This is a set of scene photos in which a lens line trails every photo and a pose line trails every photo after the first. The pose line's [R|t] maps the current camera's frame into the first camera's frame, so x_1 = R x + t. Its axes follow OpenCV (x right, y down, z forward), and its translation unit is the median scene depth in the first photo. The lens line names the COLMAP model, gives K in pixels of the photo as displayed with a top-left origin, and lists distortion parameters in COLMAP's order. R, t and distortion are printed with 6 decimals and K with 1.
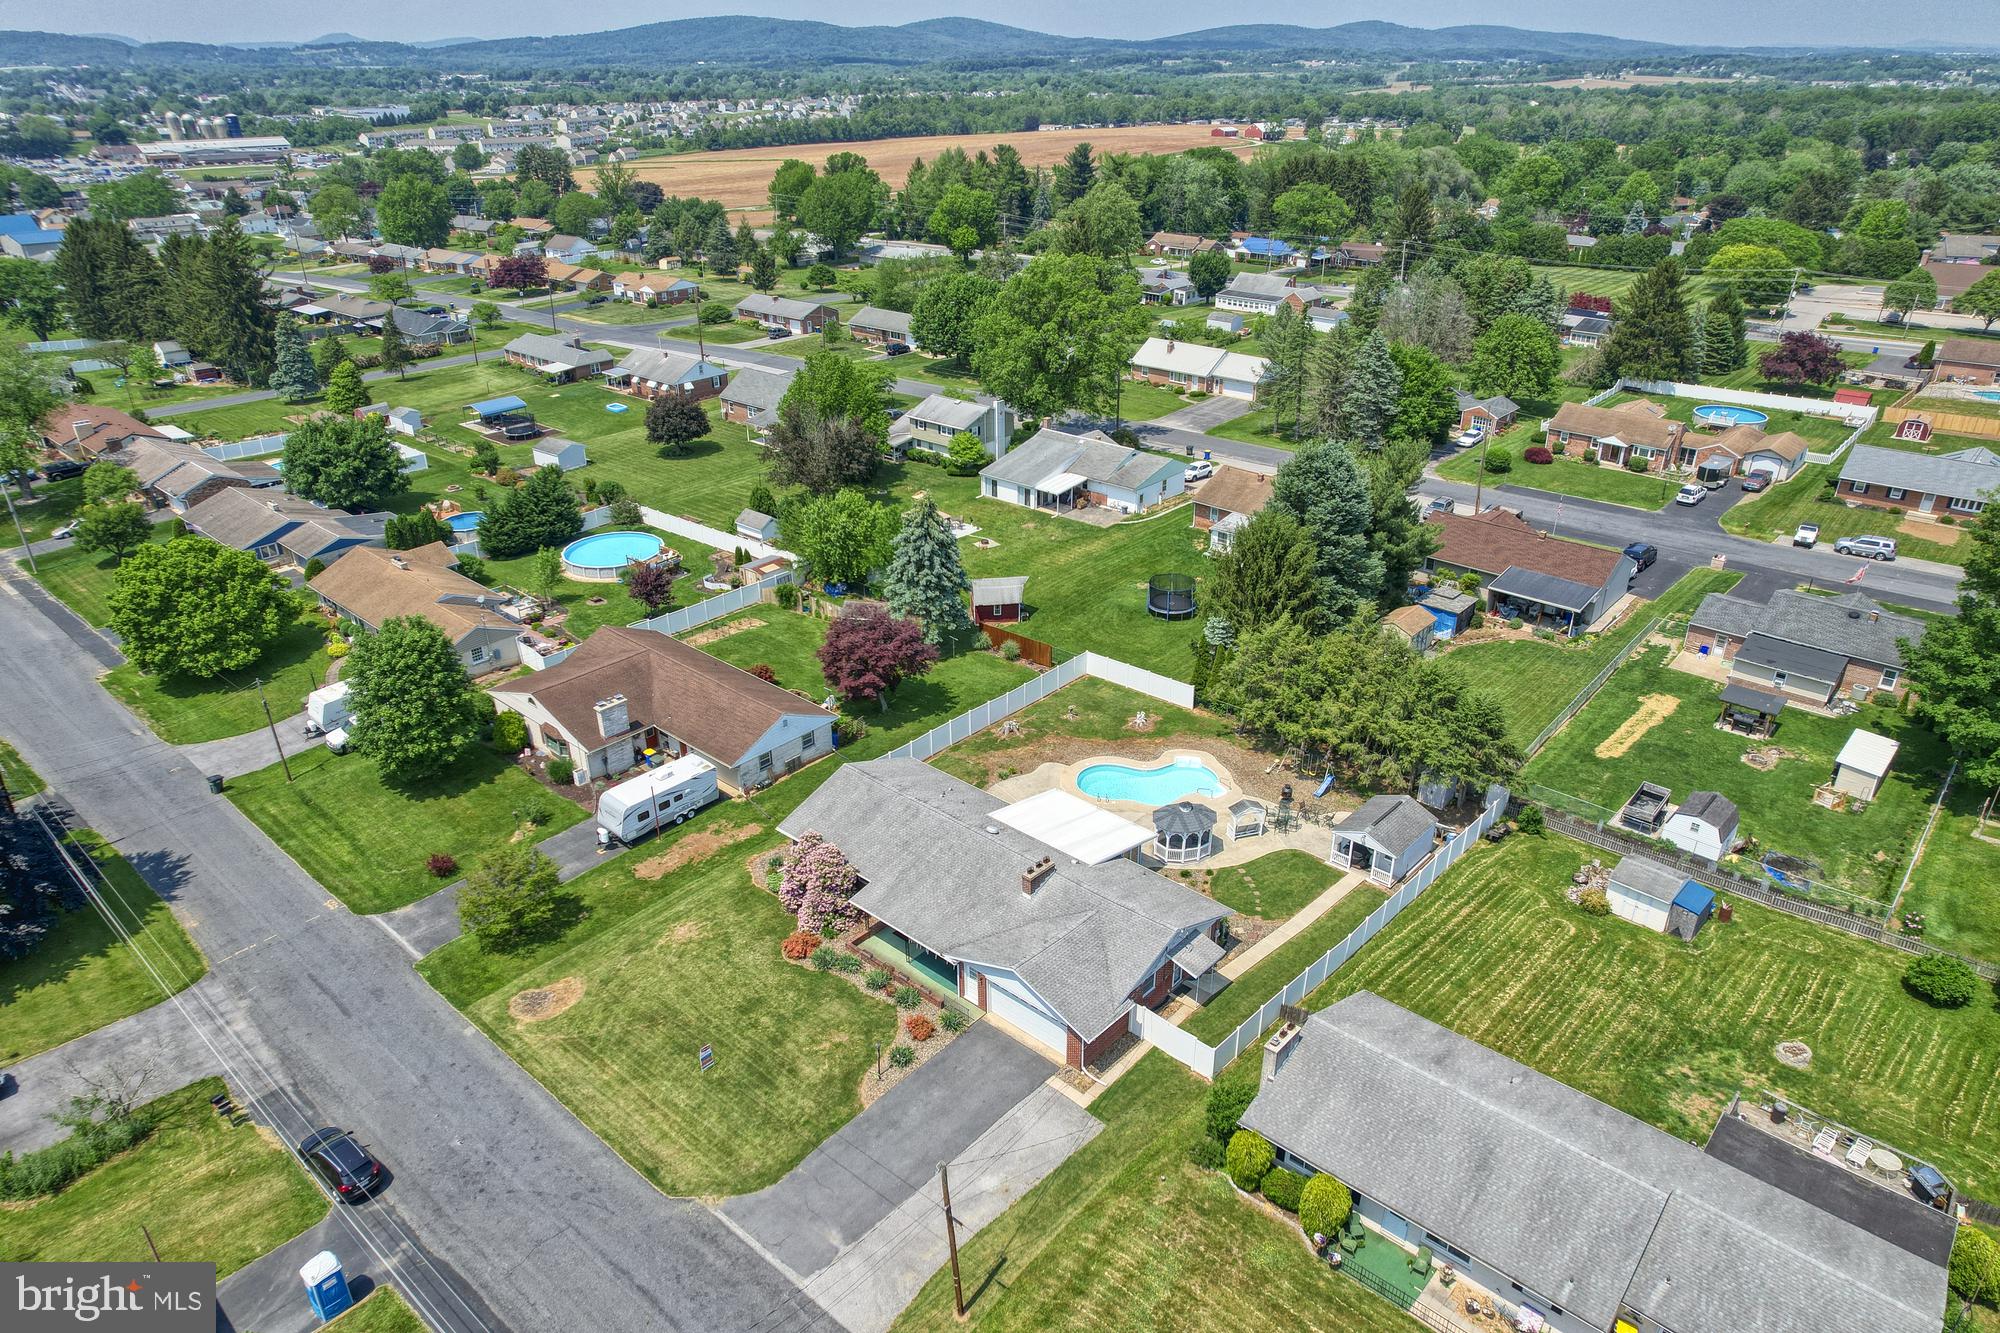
lens RADIAL K [[1275.5, 0, 1002.0], [0, 1275.5, 686.4], [0, 0, 1]] dist [-0.074389, 0.064673]
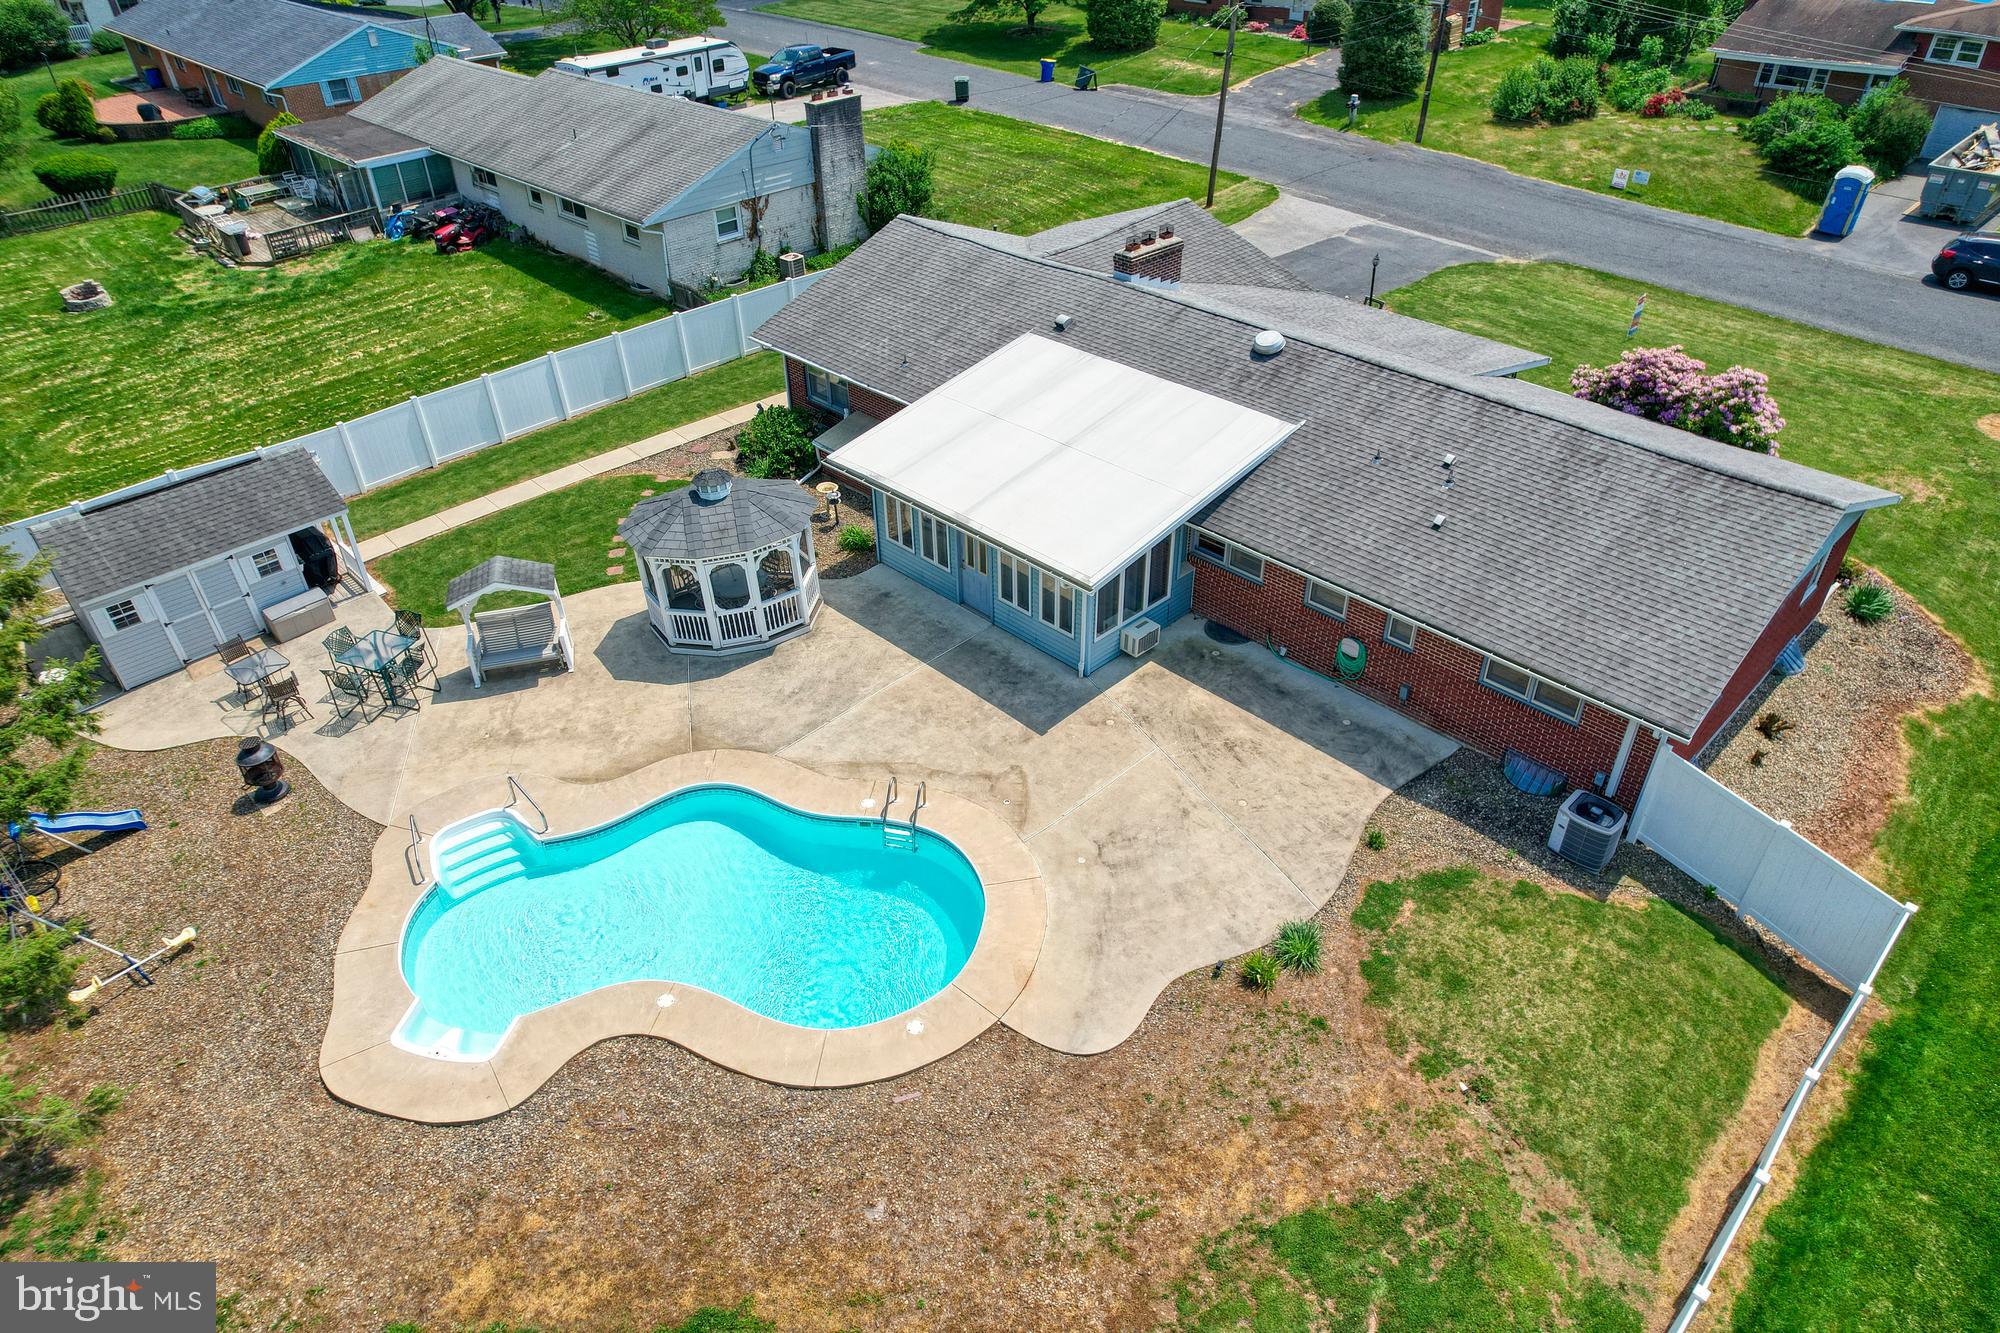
lens RADIAL K [[1275.5, 0, 1002.0], [0, 1275.5, 686.4], [0, 0, 1]] dist [-0.074389, 0.064673]
pose [[-0.998100, -0.016446, 0.059381, 0.035929], [0.045738, 0.448003, 0.892861, -0.138153], [-0.041287, 0.893881, -0.446400, 0.918853]]
